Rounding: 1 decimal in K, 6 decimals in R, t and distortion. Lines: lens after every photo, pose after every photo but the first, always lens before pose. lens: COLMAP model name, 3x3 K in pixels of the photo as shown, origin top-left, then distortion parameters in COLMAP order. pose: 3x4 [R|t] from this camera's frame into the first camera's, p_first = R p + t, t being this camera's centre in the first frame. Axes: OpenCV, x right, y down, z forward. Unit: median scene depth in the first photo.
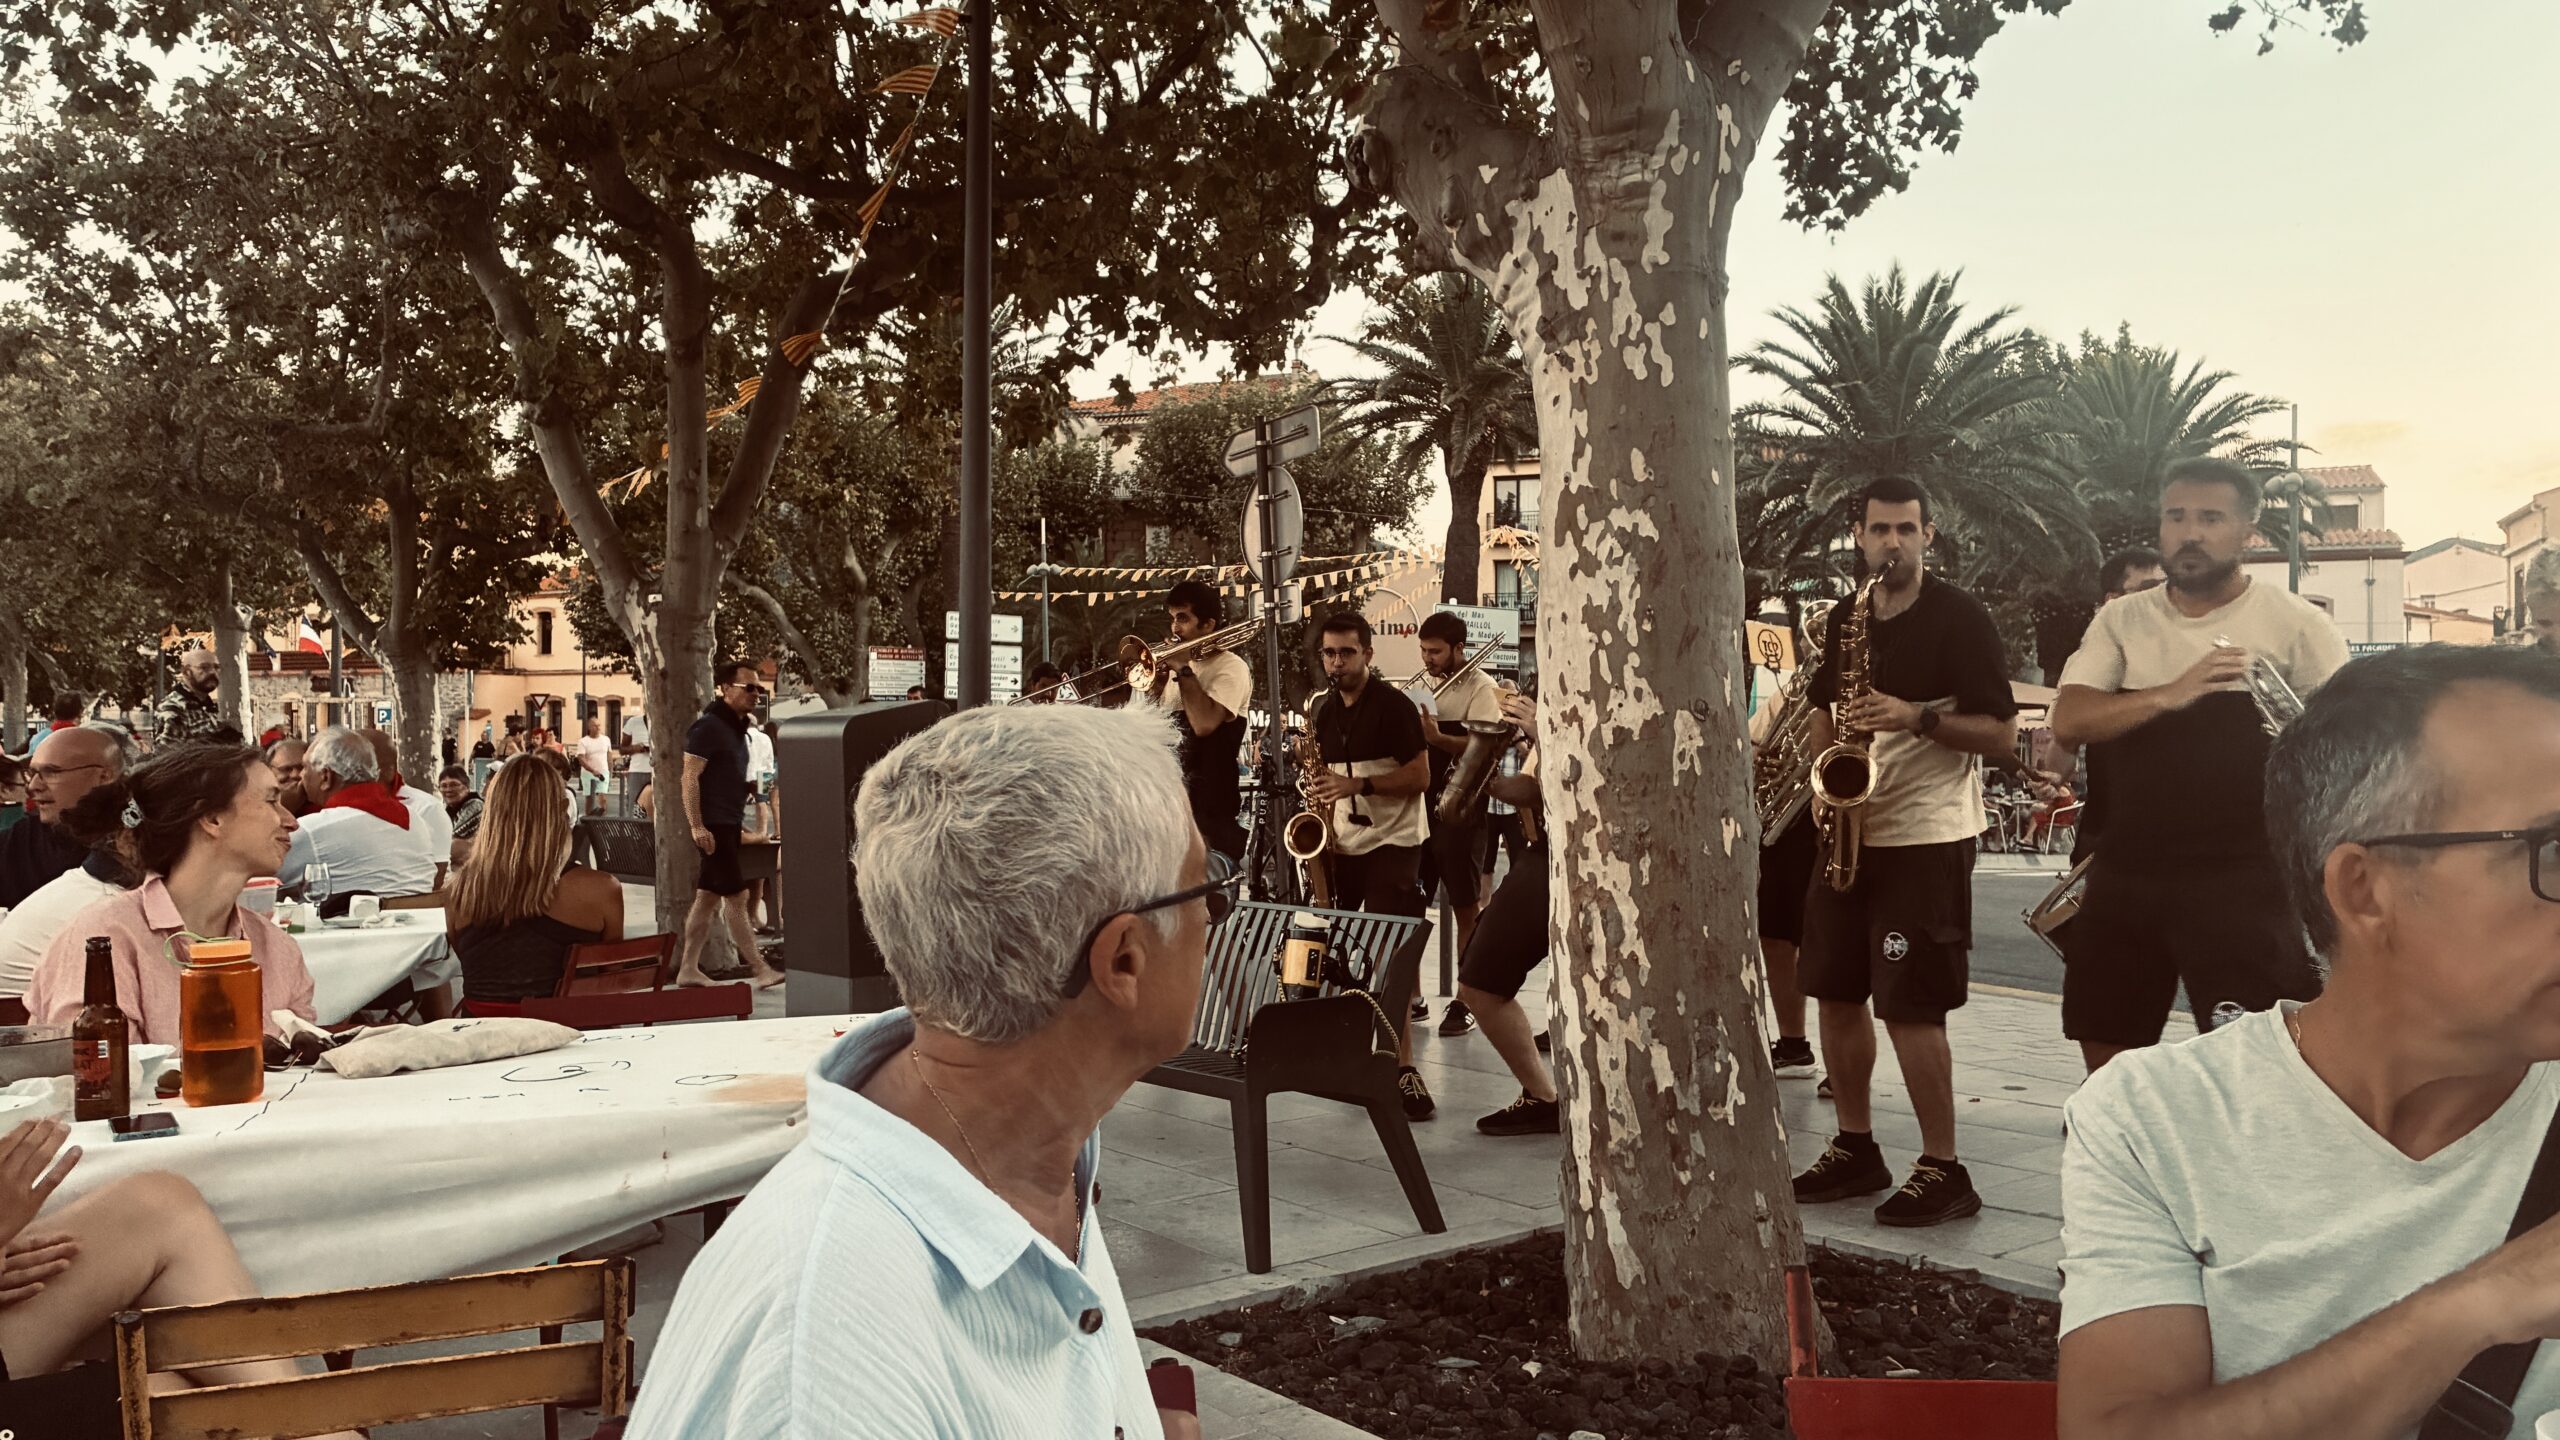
lens RADIAL K [[1963.1, 0, 1280.0], [0, 1963.1, 720.0], [0, 0, 1]] dist [0.106835, -0.119196]
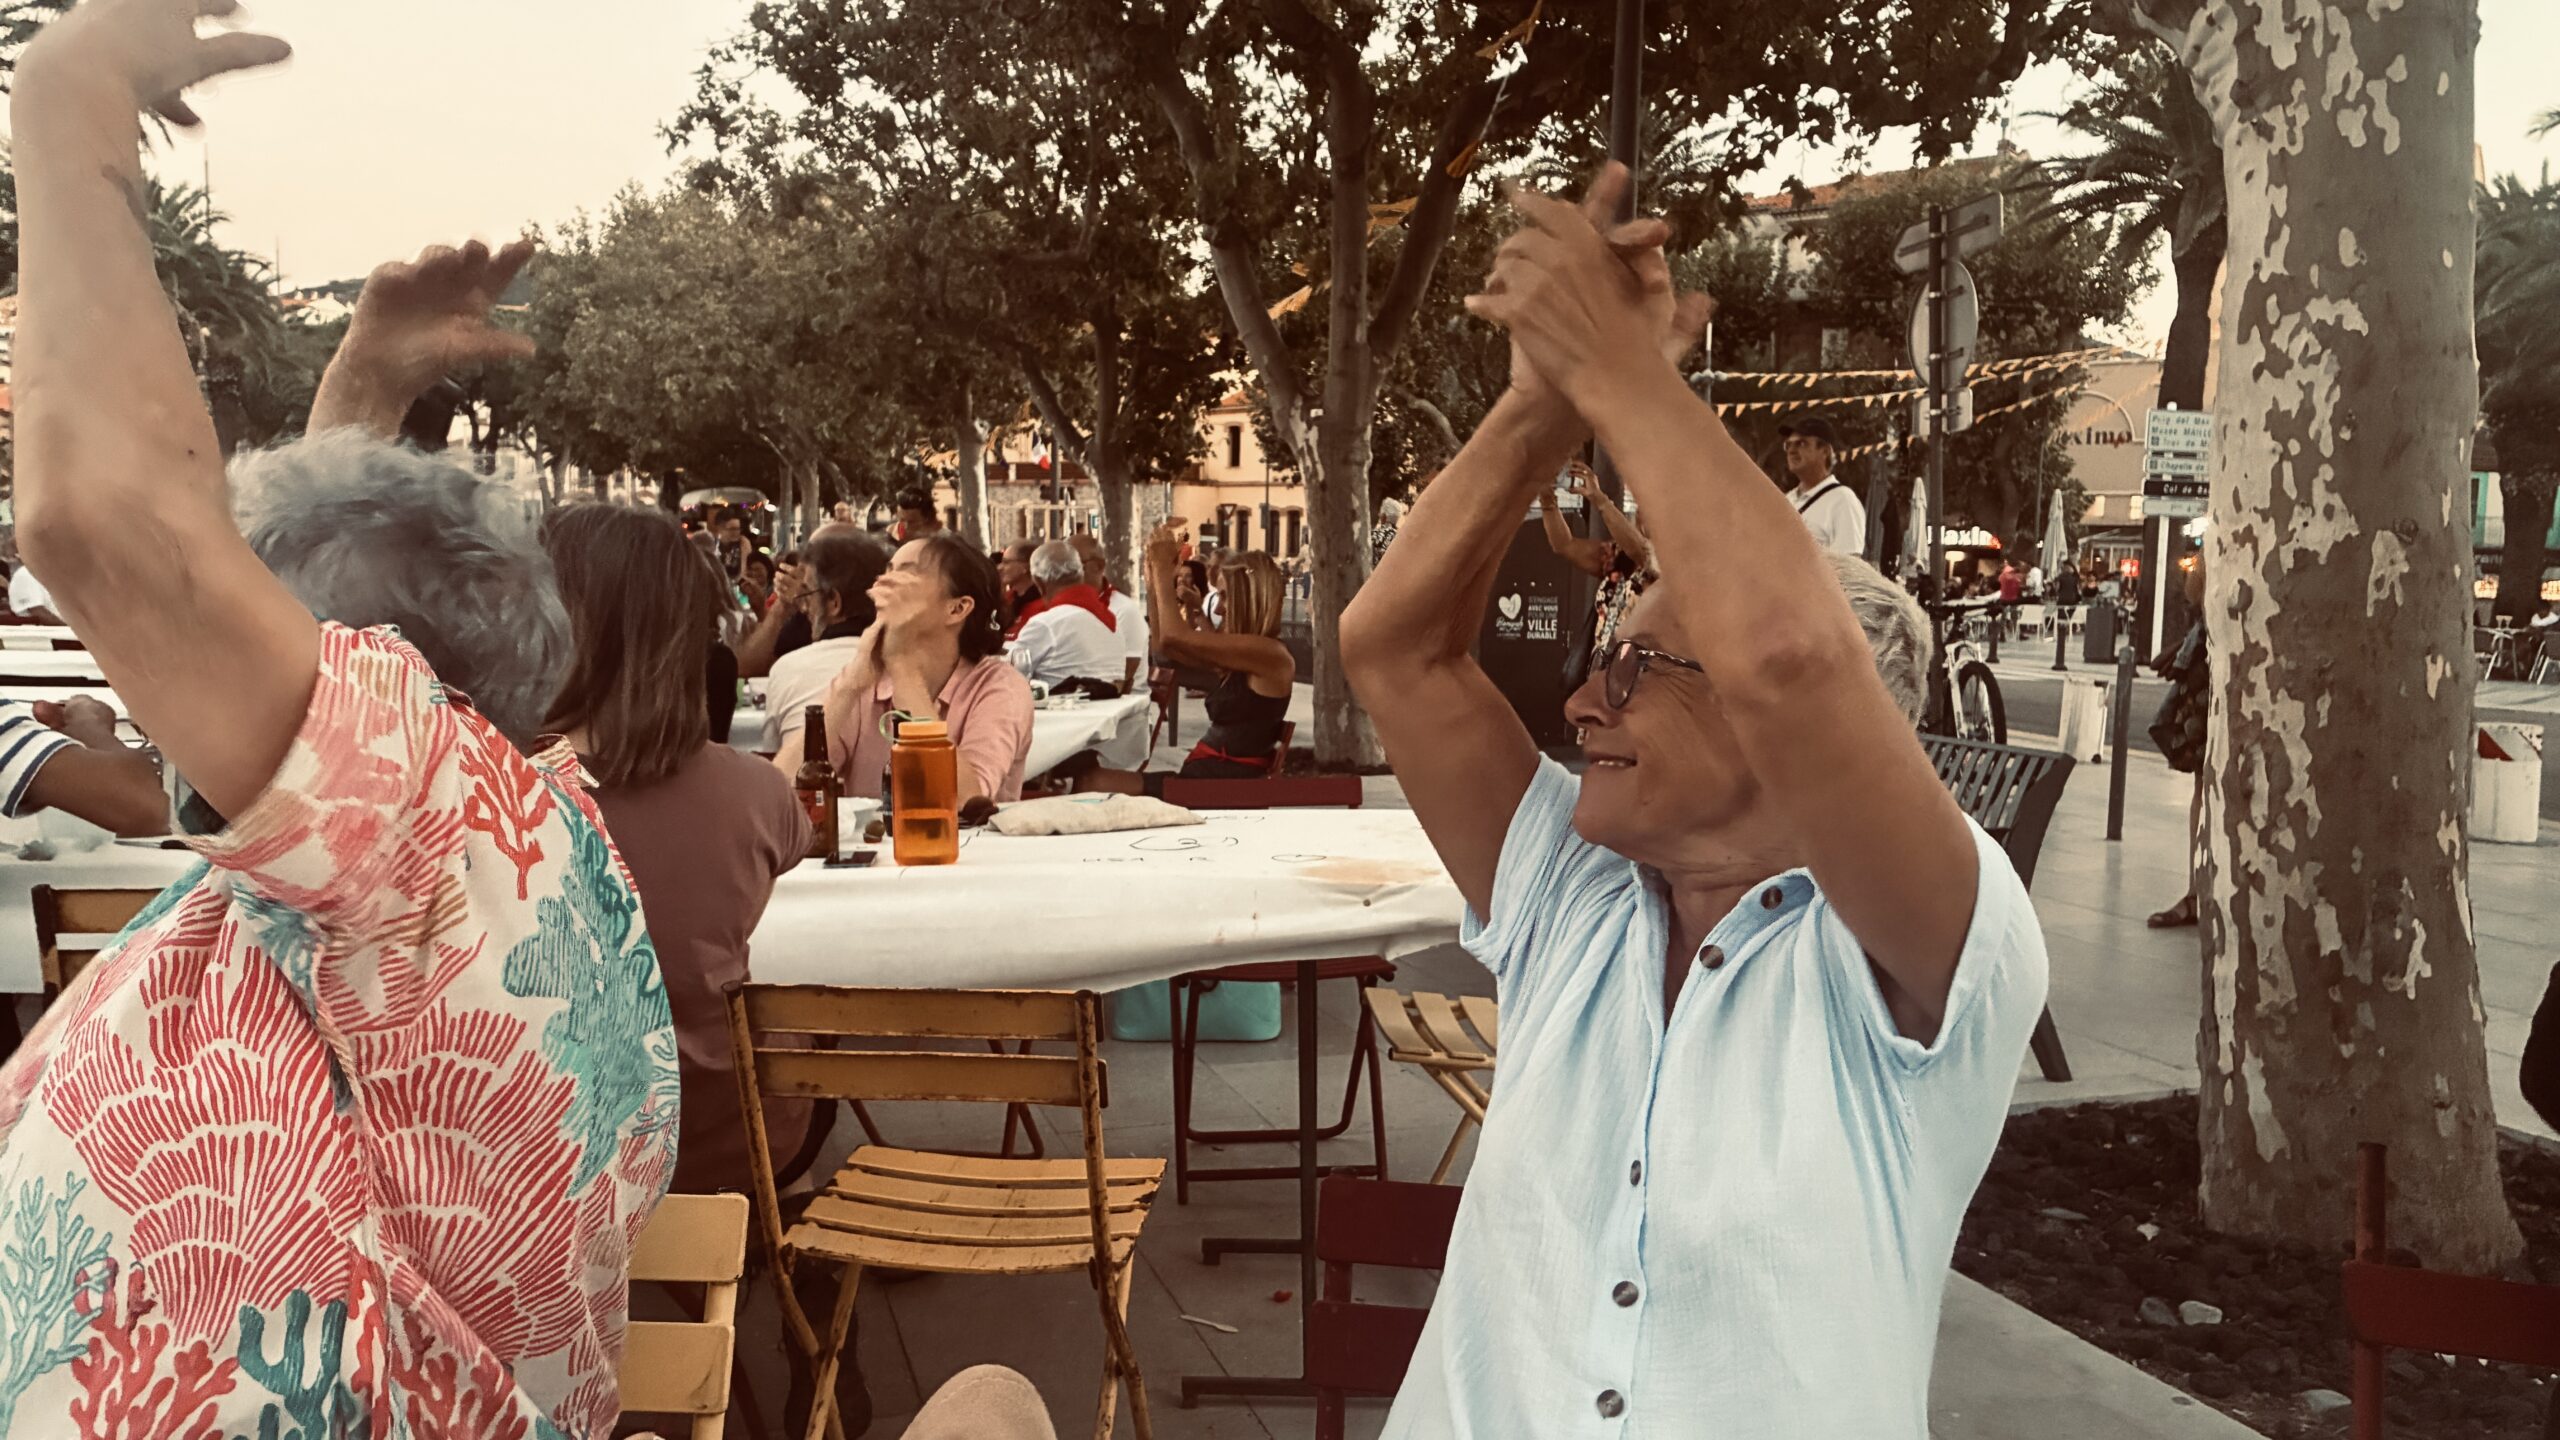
lens RADIAL K [[1963.1, 0, 1280.0], [0, 1963.1, 720.0], [0, 0, 1]] dist [0.106835, -0.119196]
pose [[0.945406, 0.045809, -0.322659, 0.011776], [-0.015167, 0.995183, 0.096849, -0.000076], [0.325541, -0.086668, 0.941547, -0.002714]]
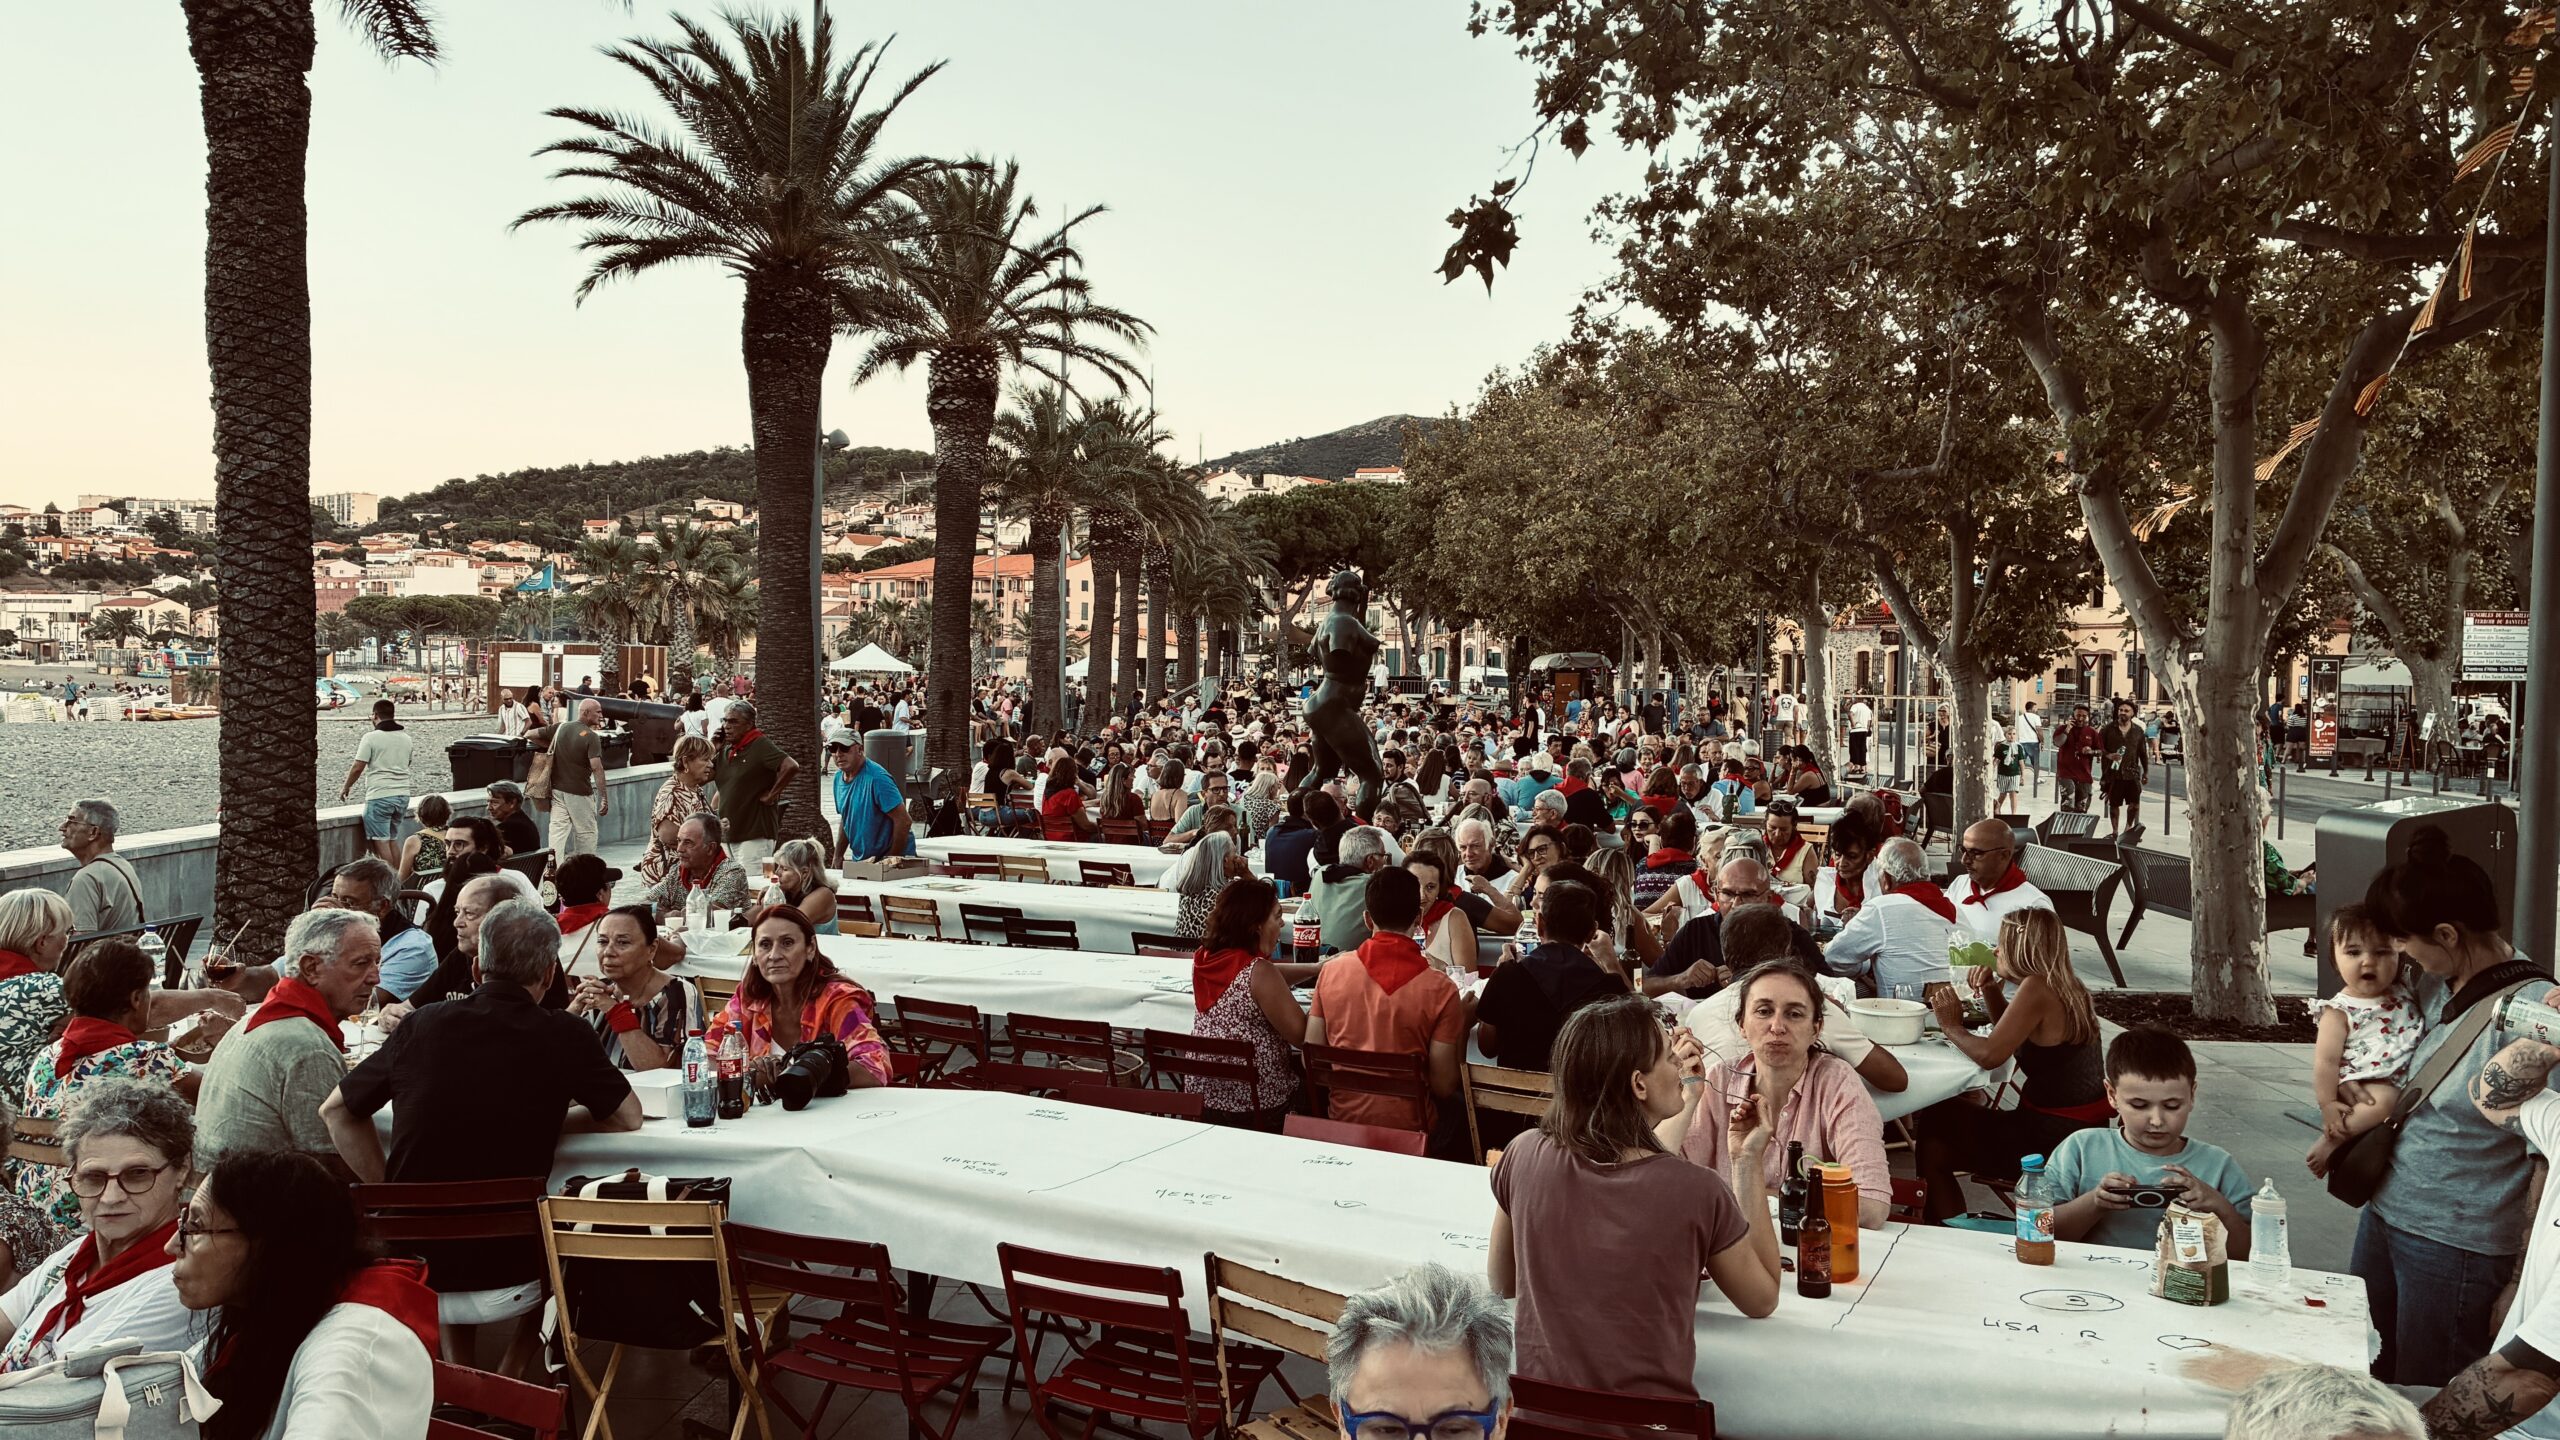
lens RADIAL K [[1981.2, 0, 1280.0], [0, 1981.2, 720.0], [0, 0, 1]] dist [0.005202, 0.002969]
pose [[0.734807, 0.027816, -0.677706, 0.033572], [-0.009462, 0.999482, 0.030763, -0.063887], [0.678210, -0.016192, 0.734690, -0.074461]]
